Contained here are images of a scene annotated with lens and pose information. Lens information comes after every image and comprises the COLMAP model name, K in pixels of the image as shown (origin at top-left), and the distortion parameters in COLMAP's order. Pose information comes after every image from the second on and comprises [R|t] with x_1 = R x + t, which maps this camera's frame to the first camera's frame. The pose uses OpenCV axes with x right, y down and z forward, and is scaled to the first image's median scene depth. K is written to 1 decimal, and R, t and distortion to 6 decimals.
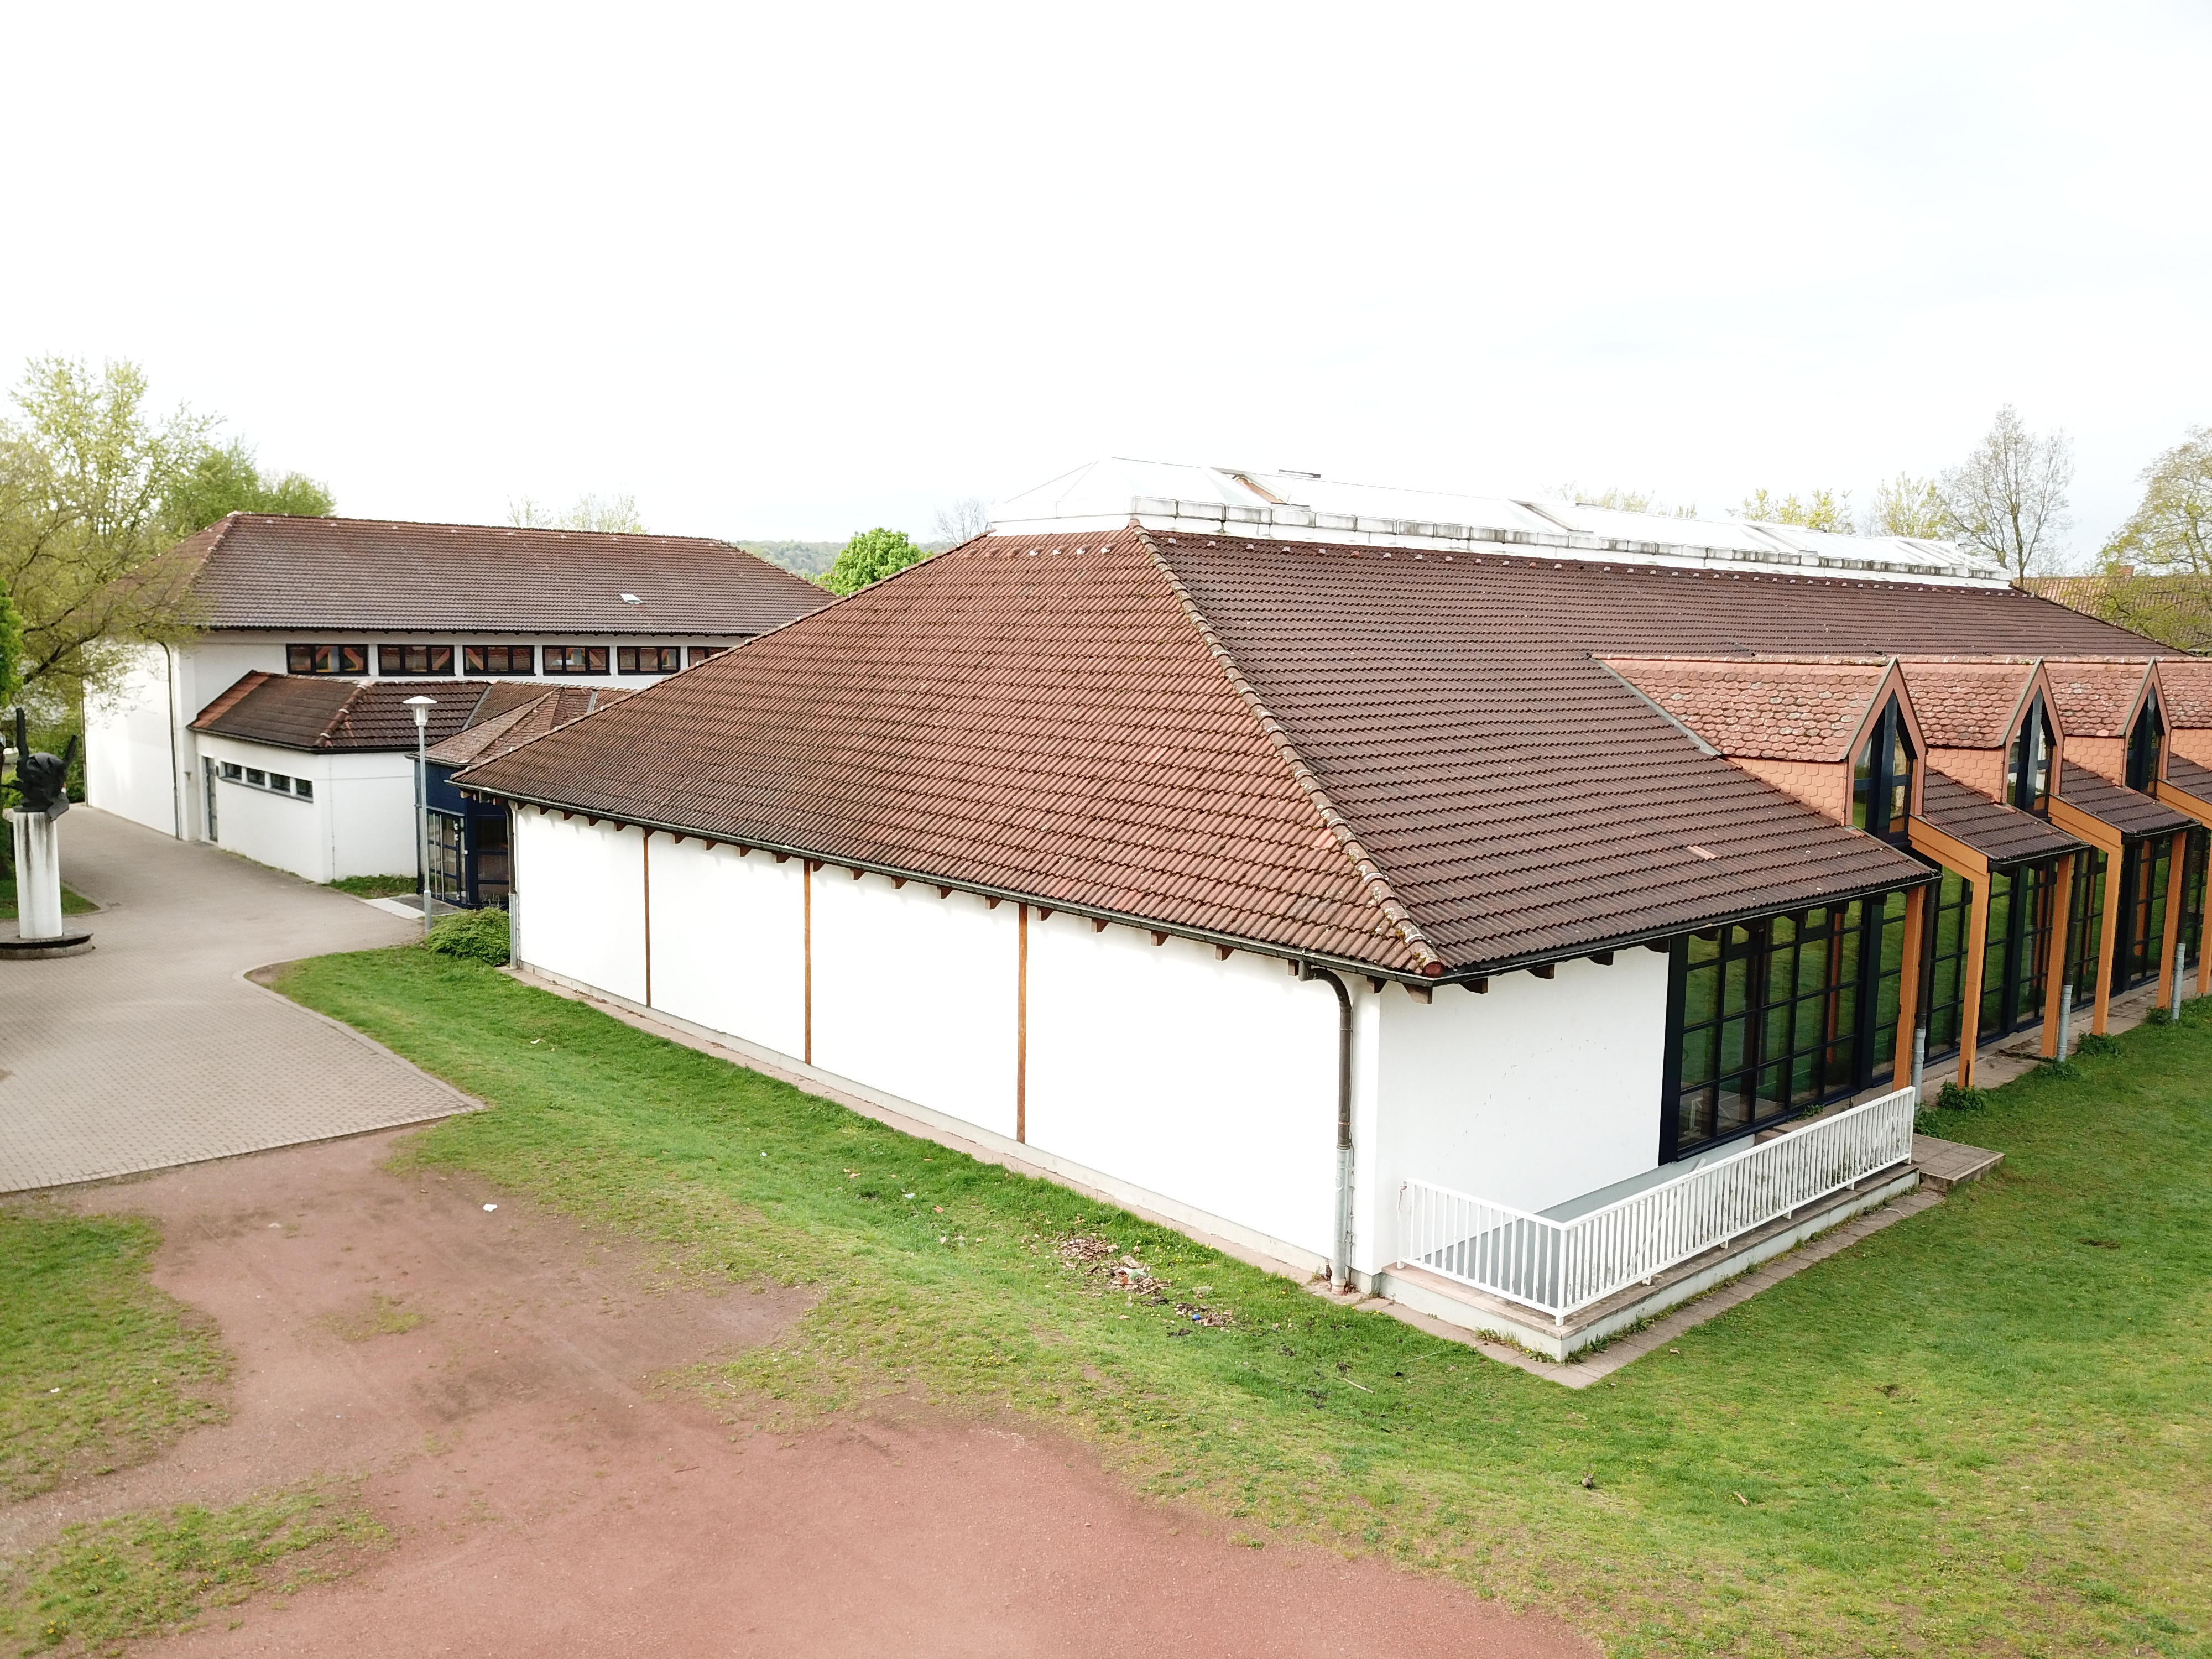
lens RADIAL K [[1685.3, 0, 1103.5], [0, 1685.3, 834.4], [0, 0, 1]] dist [0.010869, -0.001967]
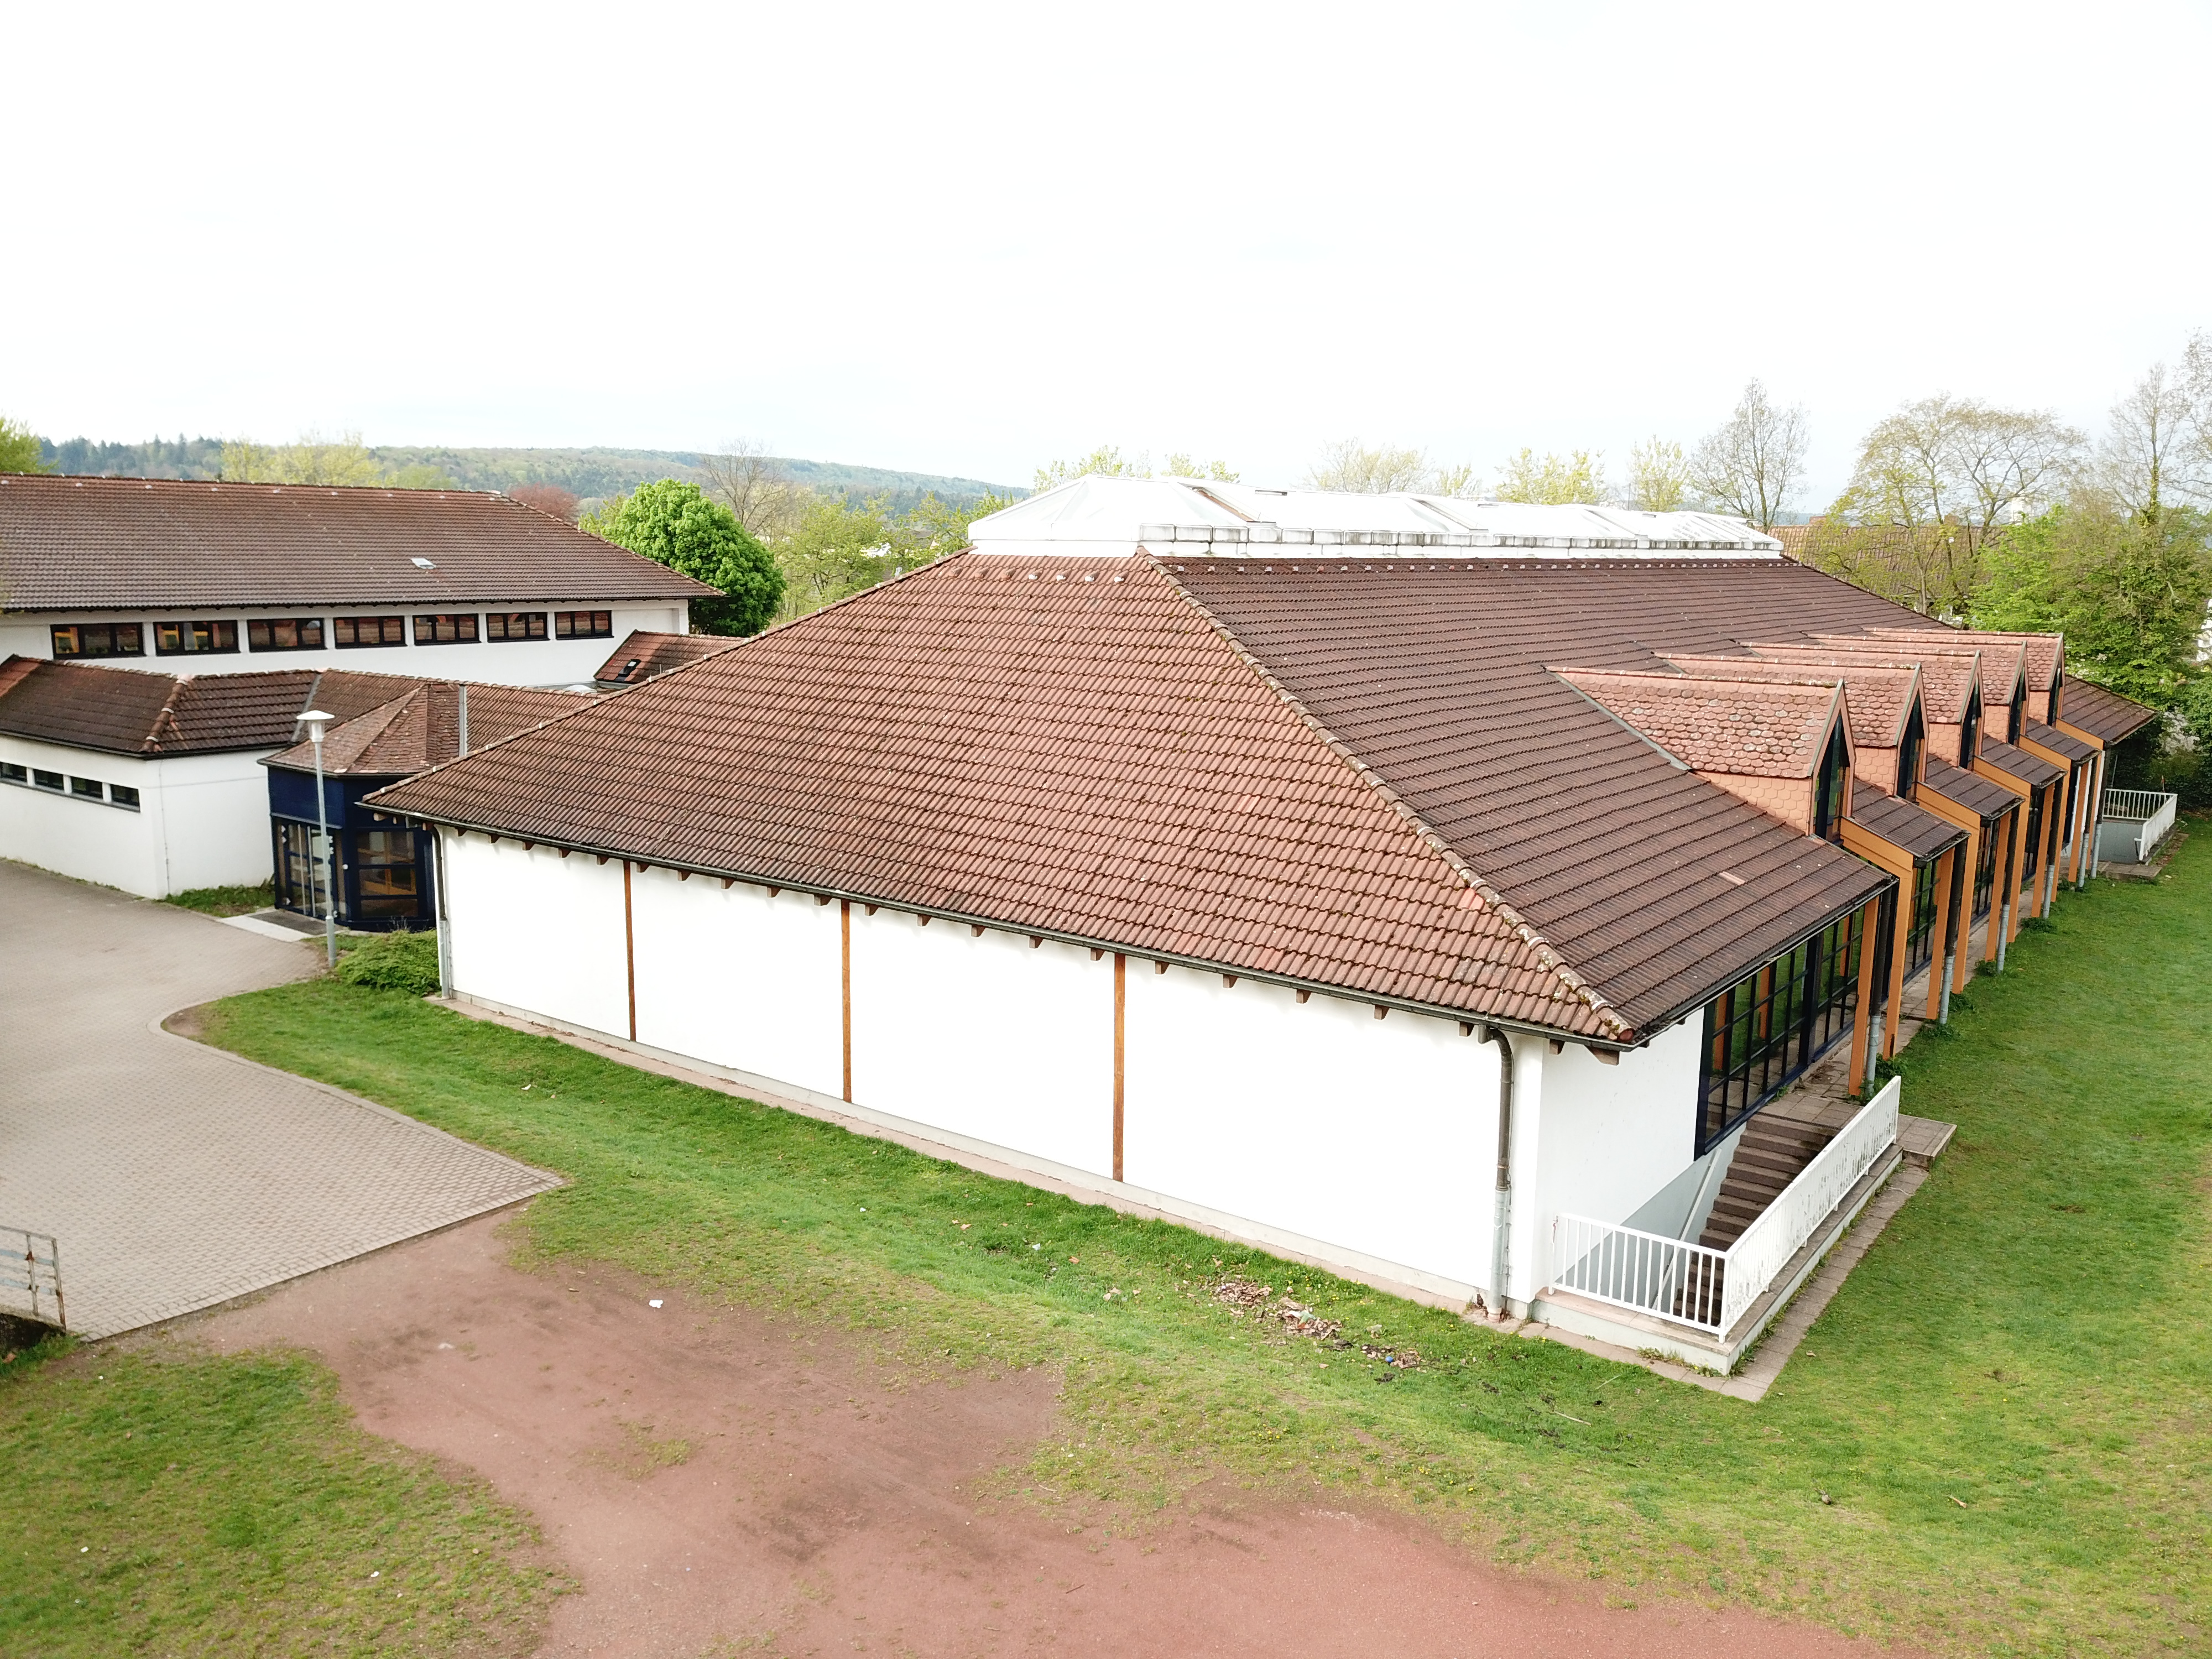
lens RADIAL K [[1685.3, 0, 1100.4], [0, 1685.3, 828.6], [0, 0, 1]] dist [0.010869, -0.001967]
pose [[0.981635, -0.033852, 0.187742, -0.245182], [0.024404, 0.998327, 0.052410, -0.085972], [-0.189202, -0.046866, 0.980819, 0.001325]]
